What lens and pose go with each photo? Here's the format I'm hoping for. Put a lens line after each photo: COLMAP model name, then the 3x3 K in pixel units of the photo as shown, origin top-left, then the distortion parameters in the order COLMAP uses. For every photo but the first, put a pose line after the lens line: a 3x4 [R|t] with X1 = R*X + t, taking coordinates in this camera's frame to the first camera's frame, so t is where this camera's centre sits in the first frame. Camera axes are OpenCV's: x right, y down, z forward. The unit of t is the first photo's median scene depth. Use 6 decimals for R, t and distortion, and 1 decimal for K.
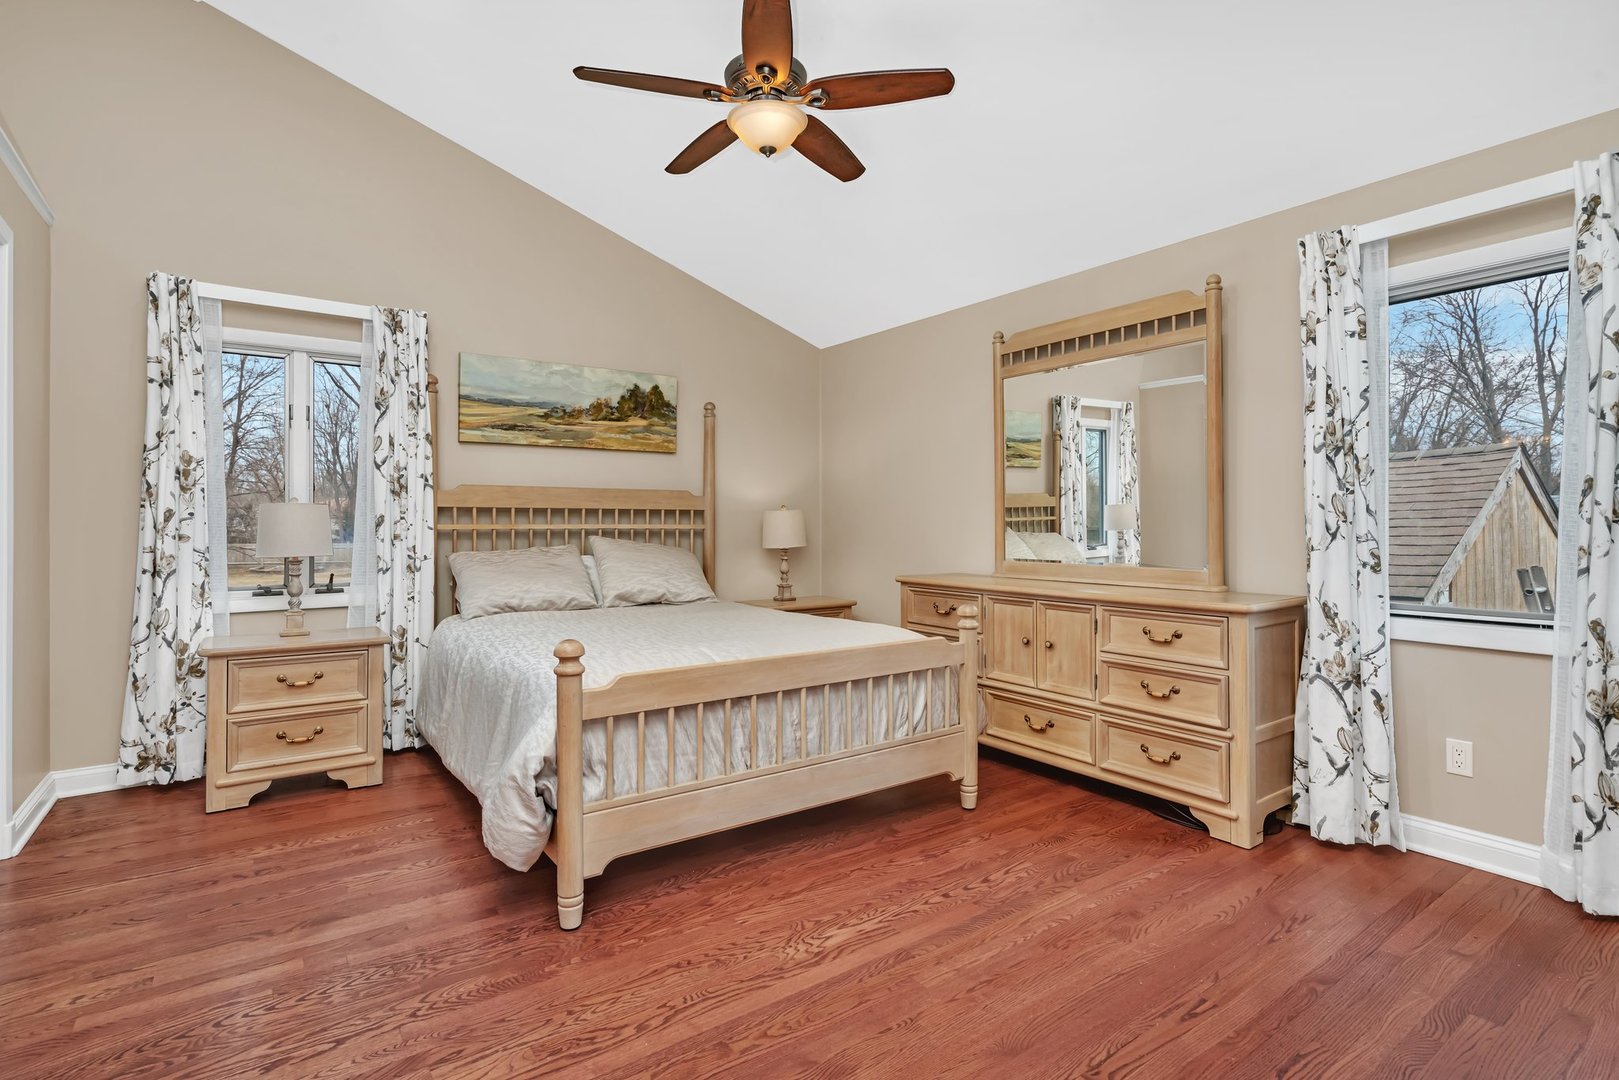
lens RADIAL K [[782.2, 0, 808.8], [0, 782.2, 528.8], [0, 0, 1]] dist [0.004022, 0.000207]
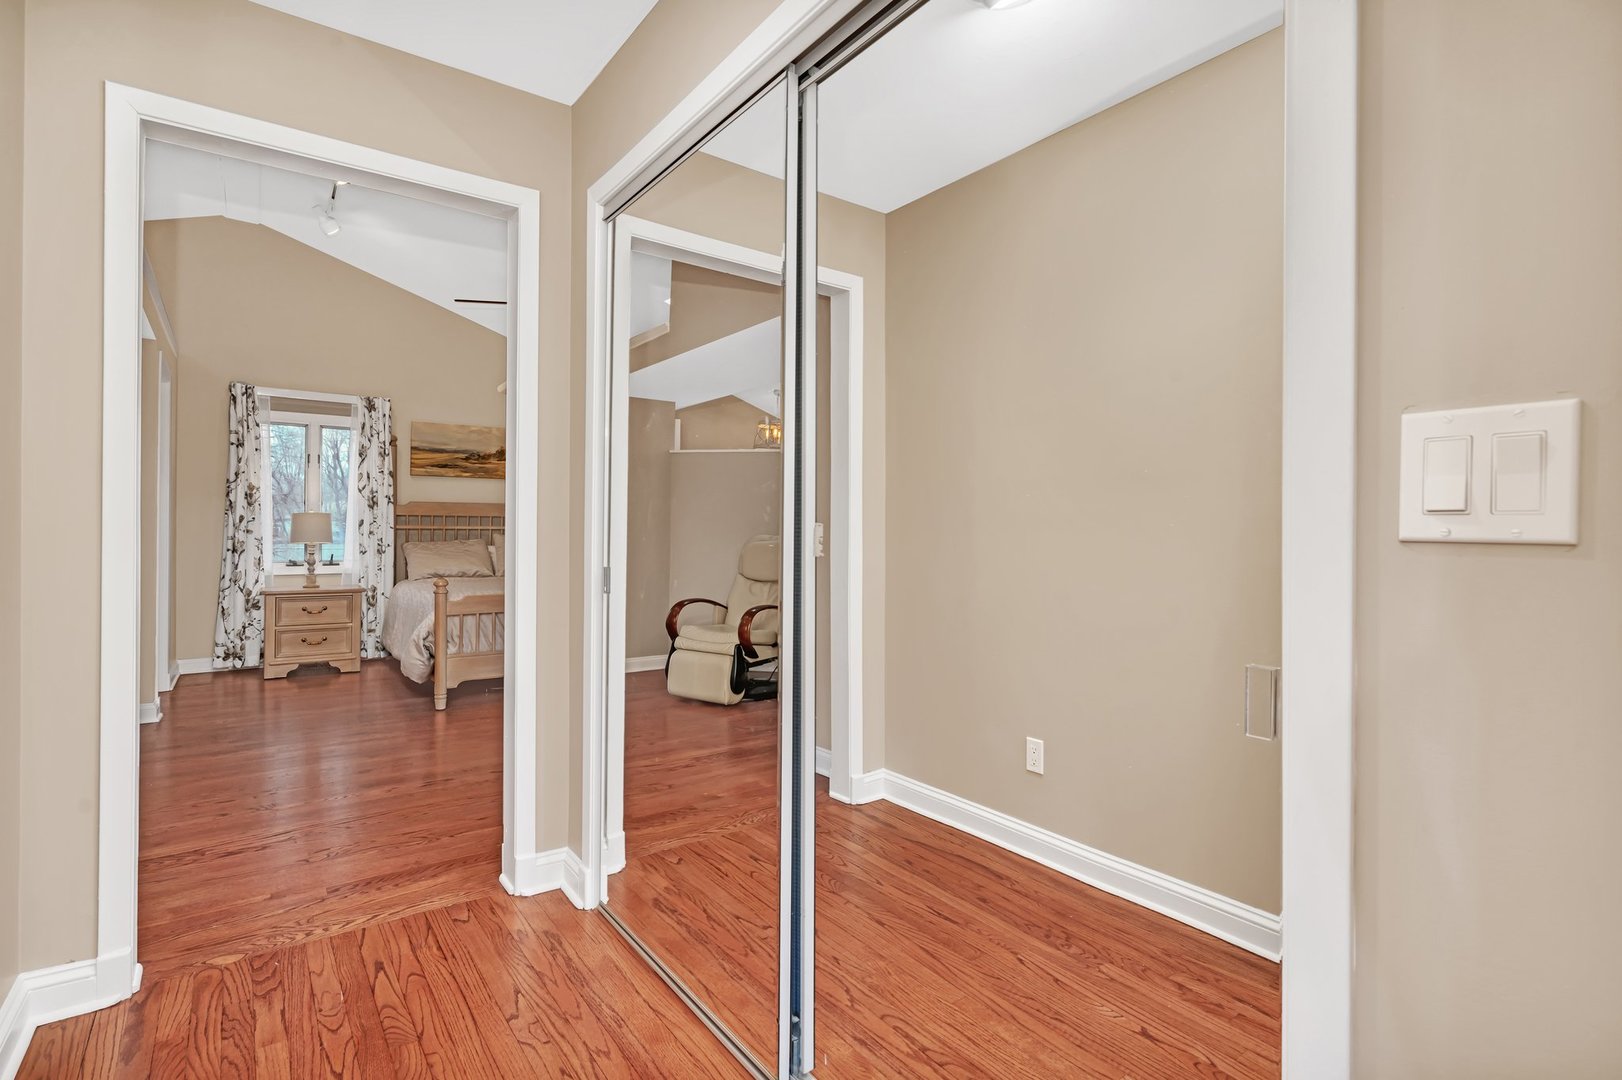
lens RADIAL K [[783.7, 0, 812.0], [0, 783.7, 541.7], [0, 0, 1]] dist [0.004022, 0.000207]
pose [[0.999938, 0.011013, 0.001757, 0.478421], [-0.011030, 0.999893, 0.009590, 0.003311], [-0.001651, -0.009609, 0.999952, -0.785994]]
